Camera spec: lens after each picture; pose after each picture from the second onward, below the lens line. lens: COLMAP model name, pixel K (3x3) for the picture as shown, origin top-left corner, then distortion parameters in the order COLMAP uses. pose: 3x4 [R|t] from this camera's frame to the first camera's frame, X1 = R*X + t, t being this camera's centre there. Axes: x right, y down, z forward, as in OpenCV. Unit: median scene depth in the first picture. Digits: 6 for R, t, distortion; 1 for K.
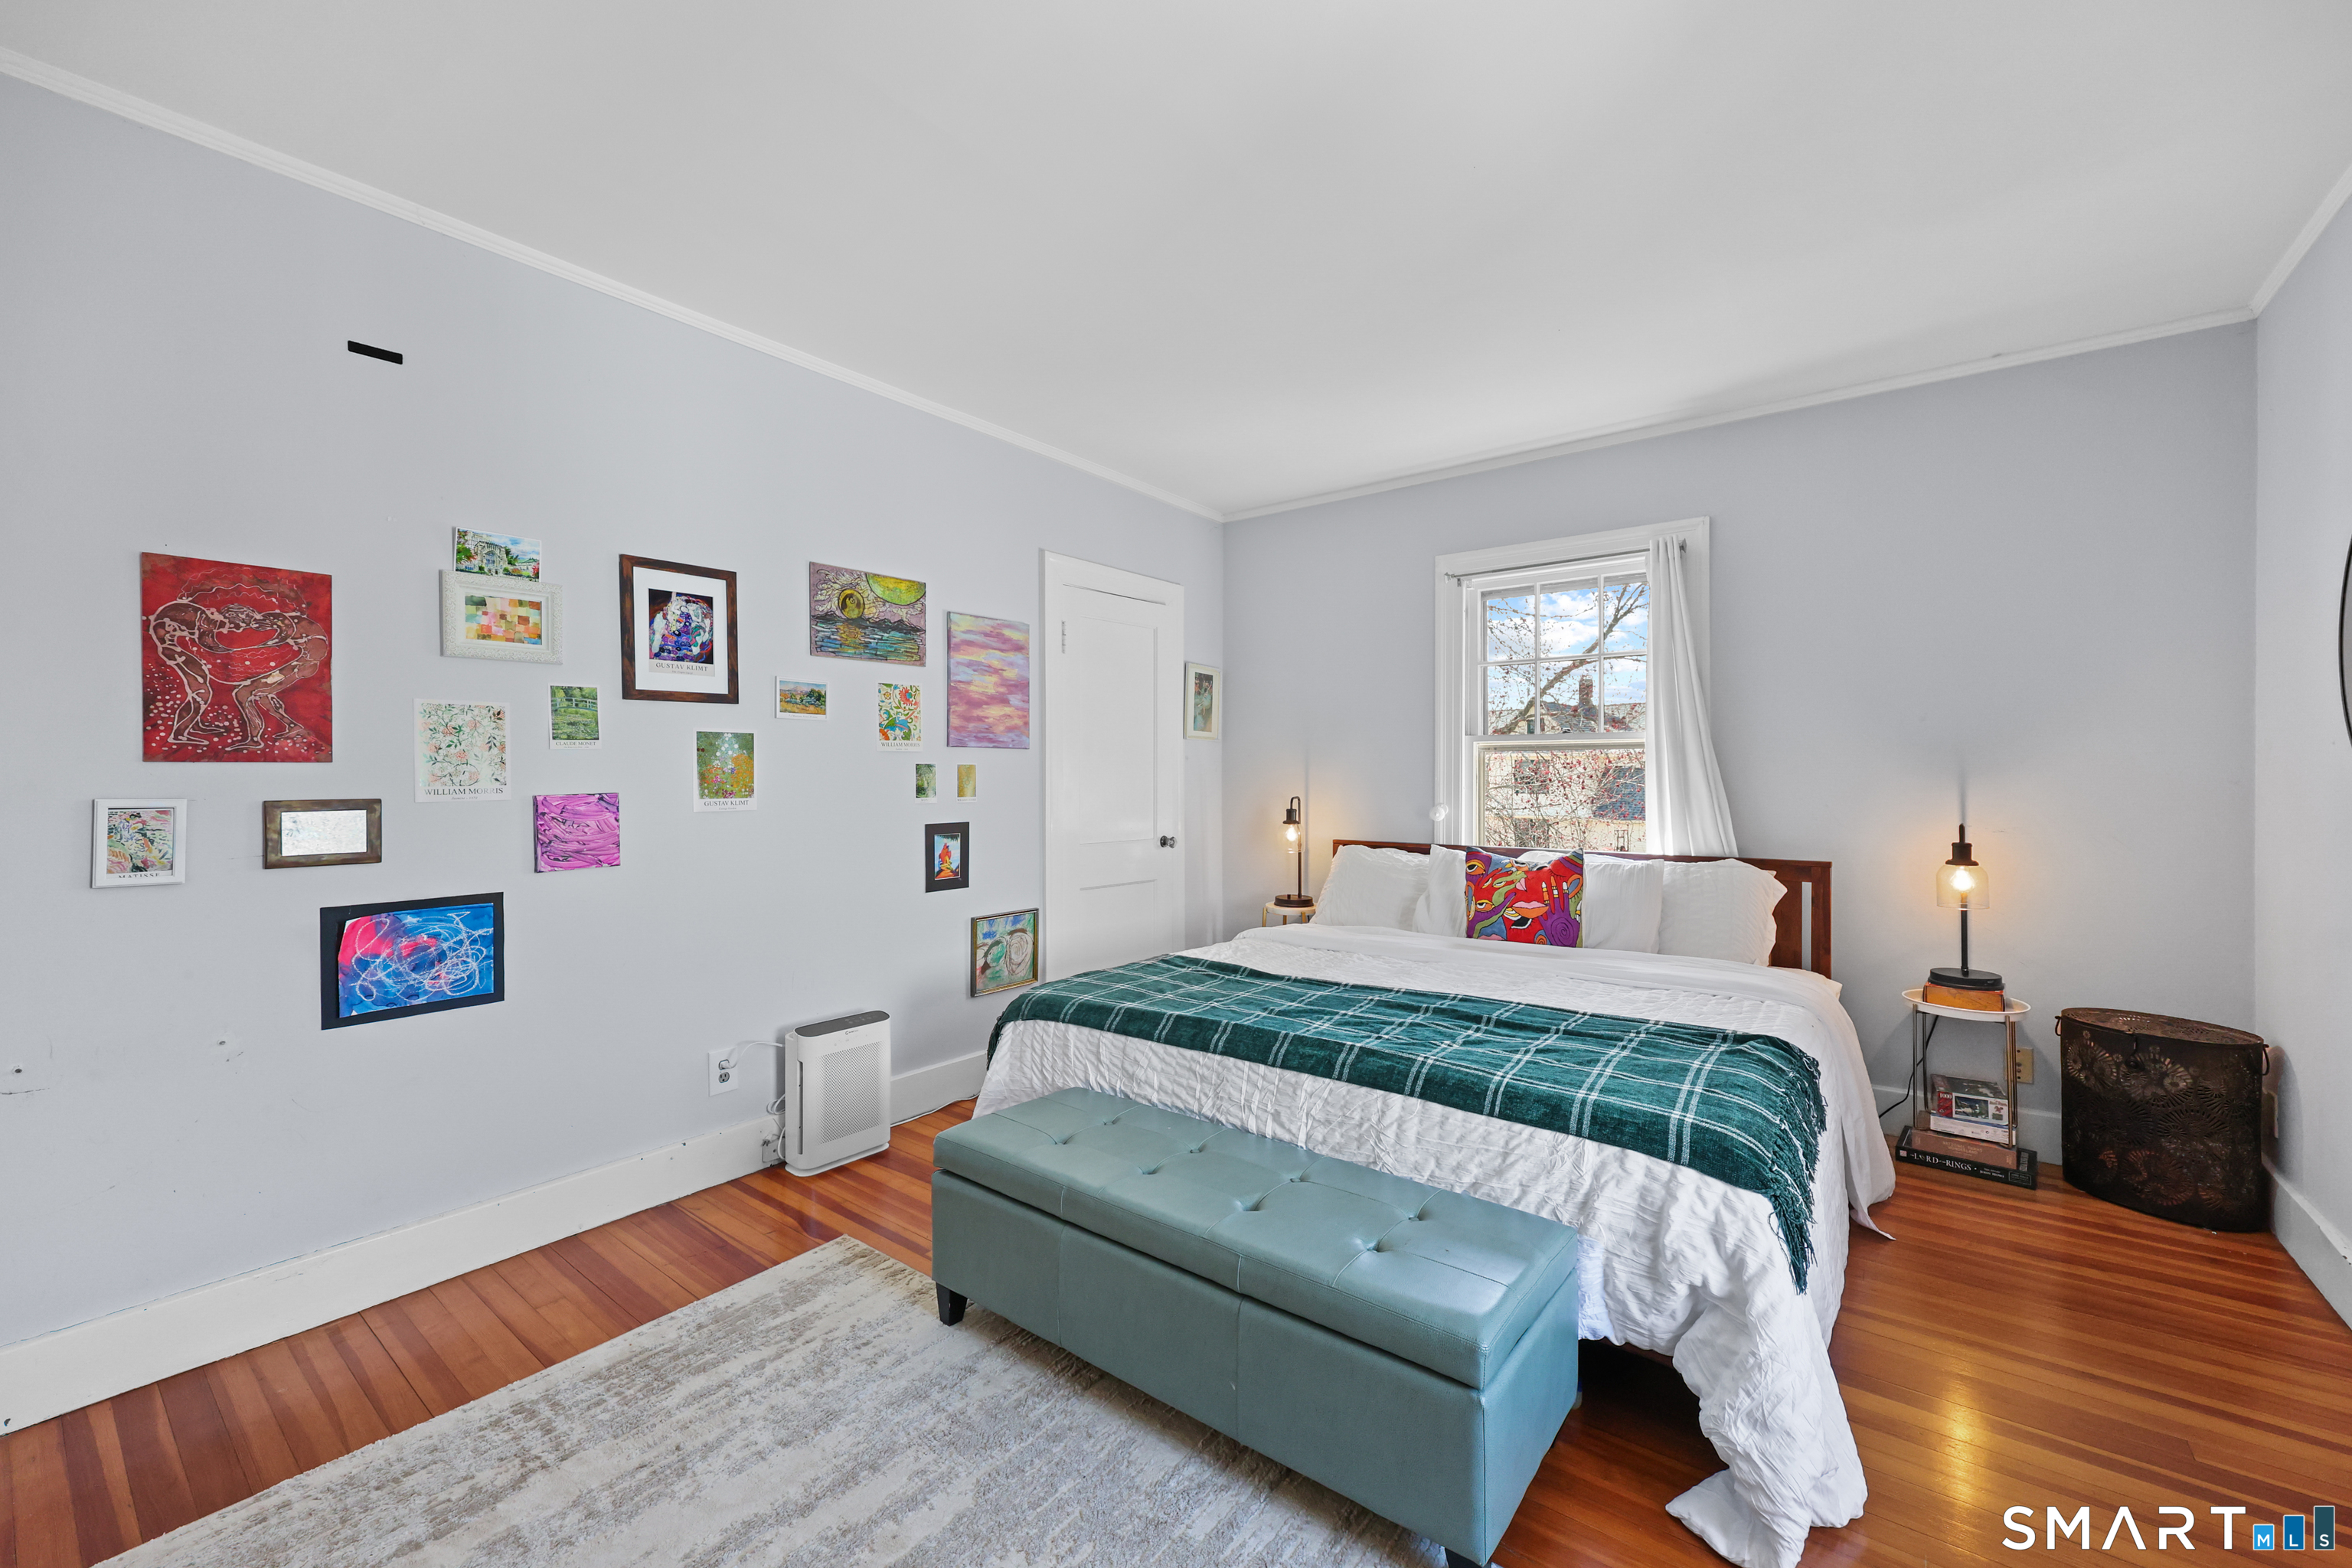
lens RADIAL K [[970.1, 0, 1175.5], [0, 970.1, 767.3], [0, 0, 1]] dist [-0.001475, 0.000029]
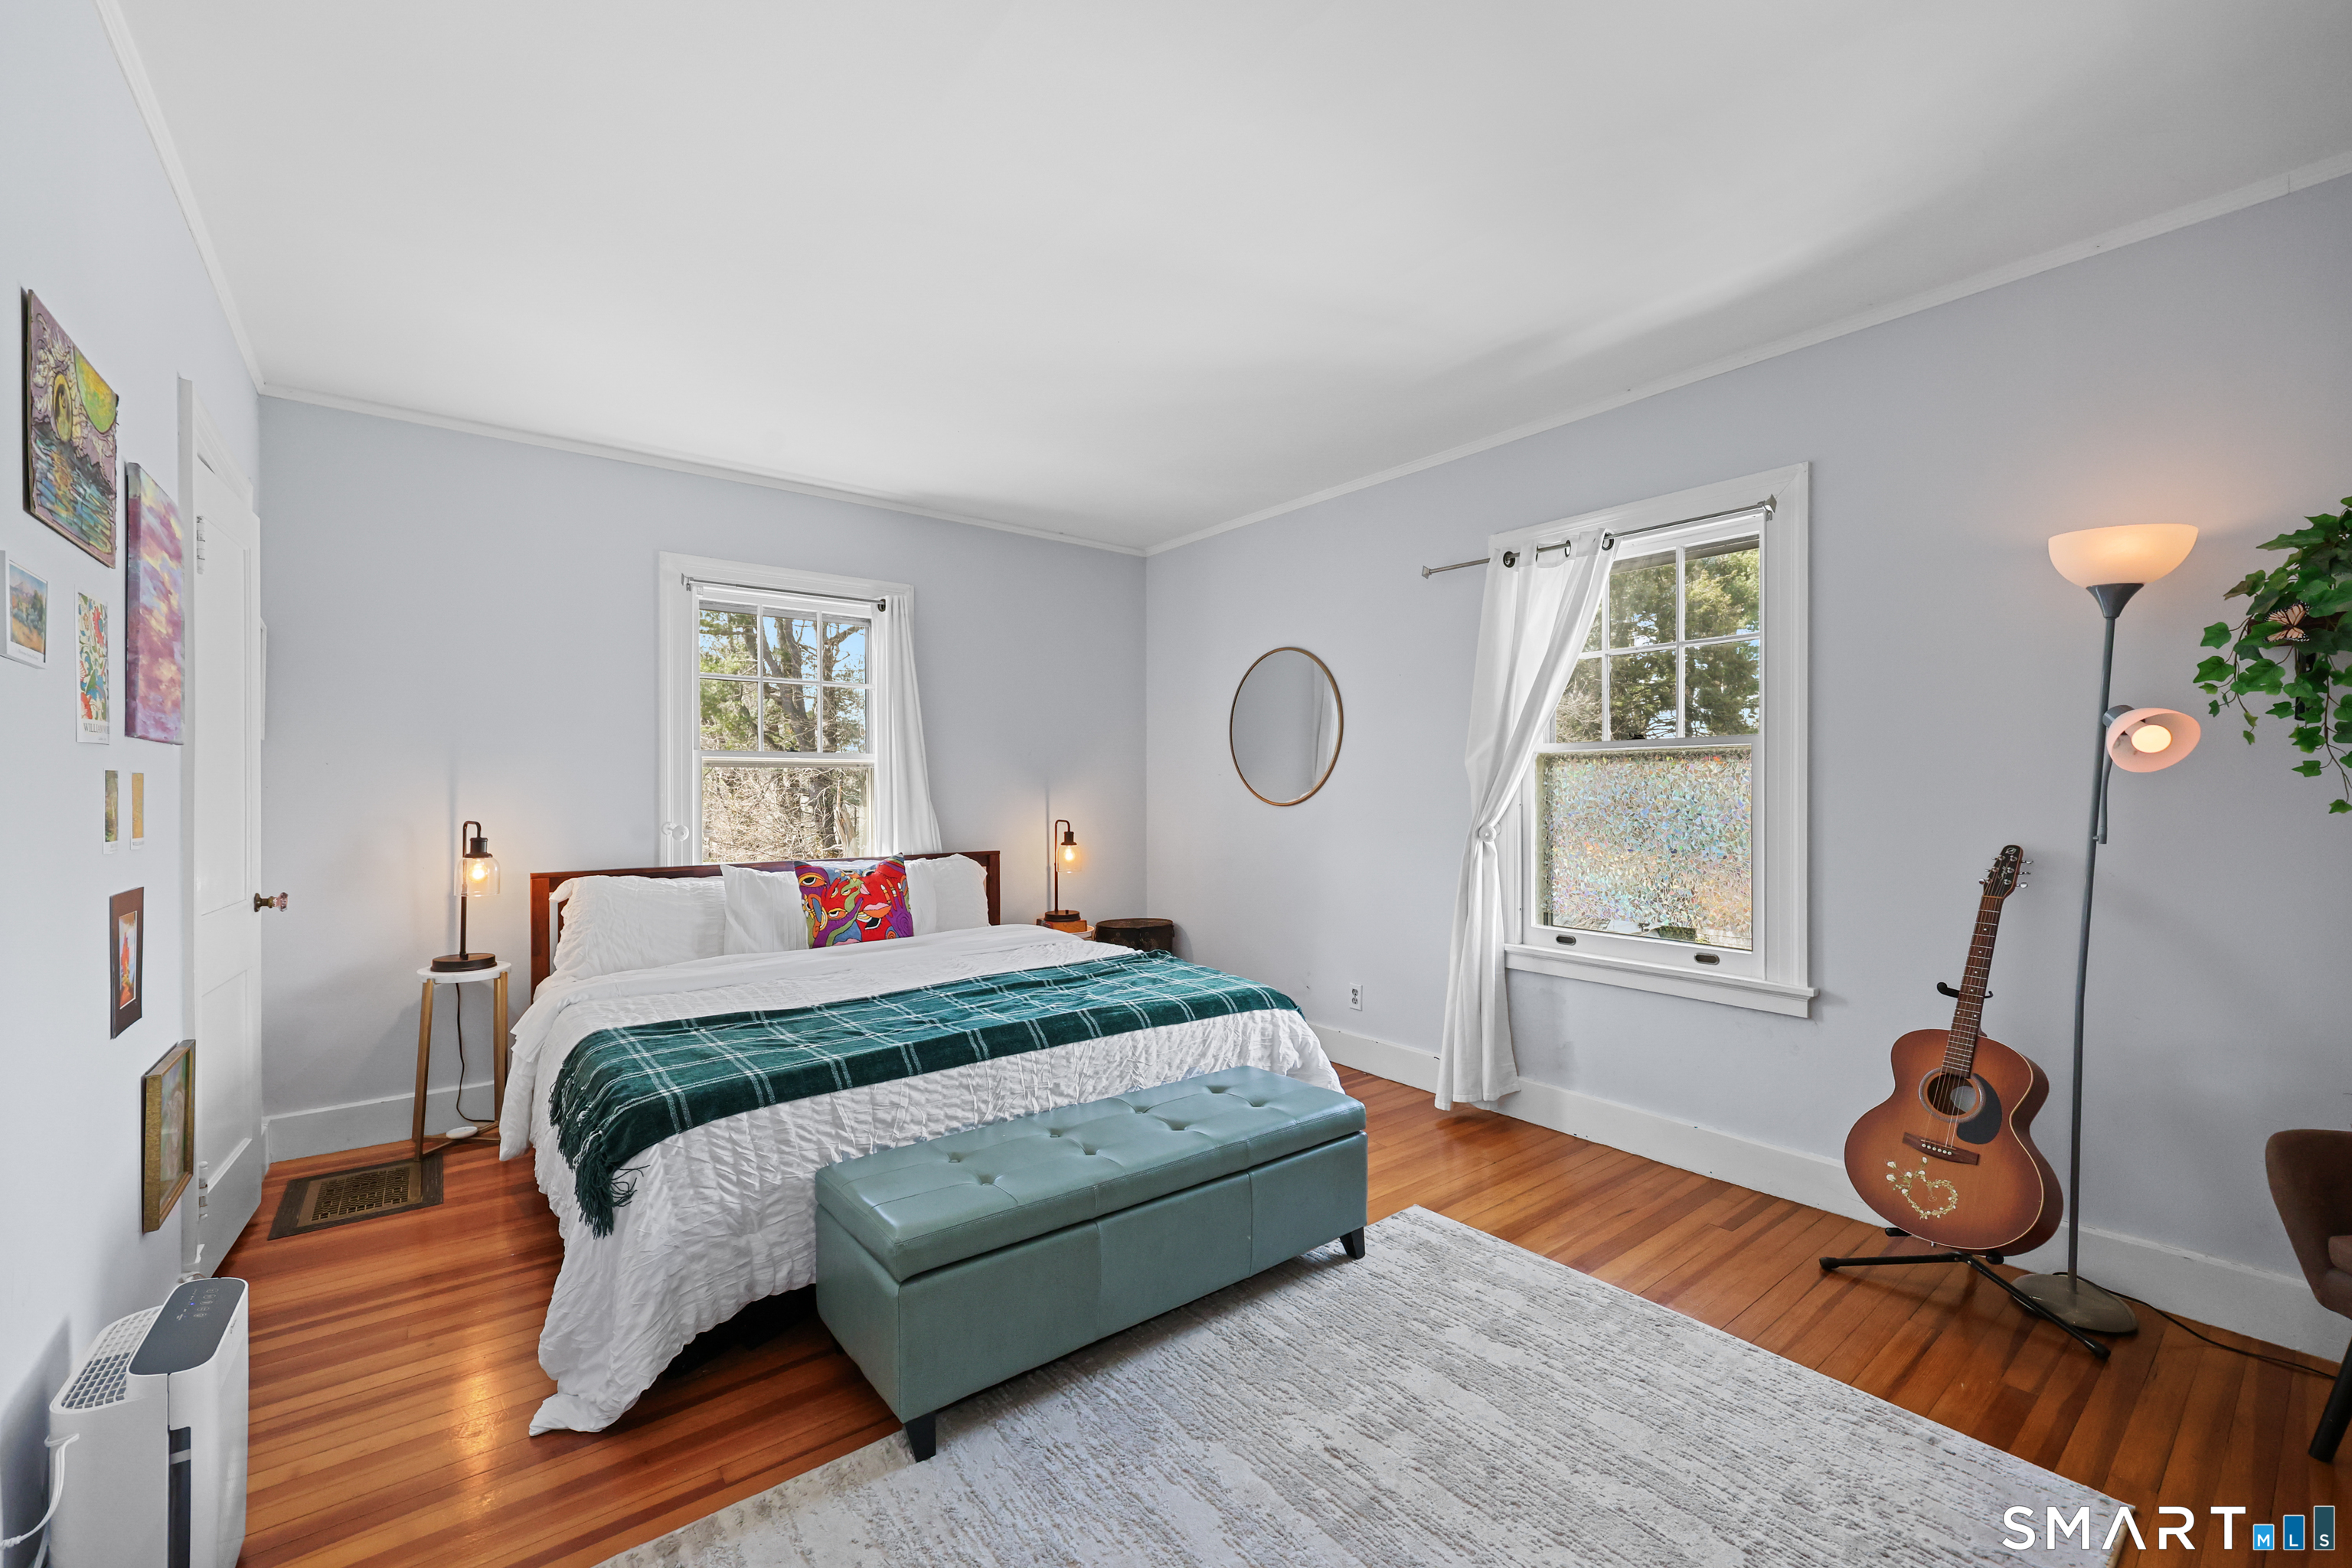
lens RADIAL K [[992.4, 0, 1178.8], [0, 992.4, 790.7], [0, 0, 1]] dist [-0.001085, -0.000137]
pose [[0.213986, -0.002672, 0.976833, -0.767627], [-0.002474, 0.999992, 0.003278, 0.003881], [-0.976834, -0.003118, 0.213978, 0.466125]]
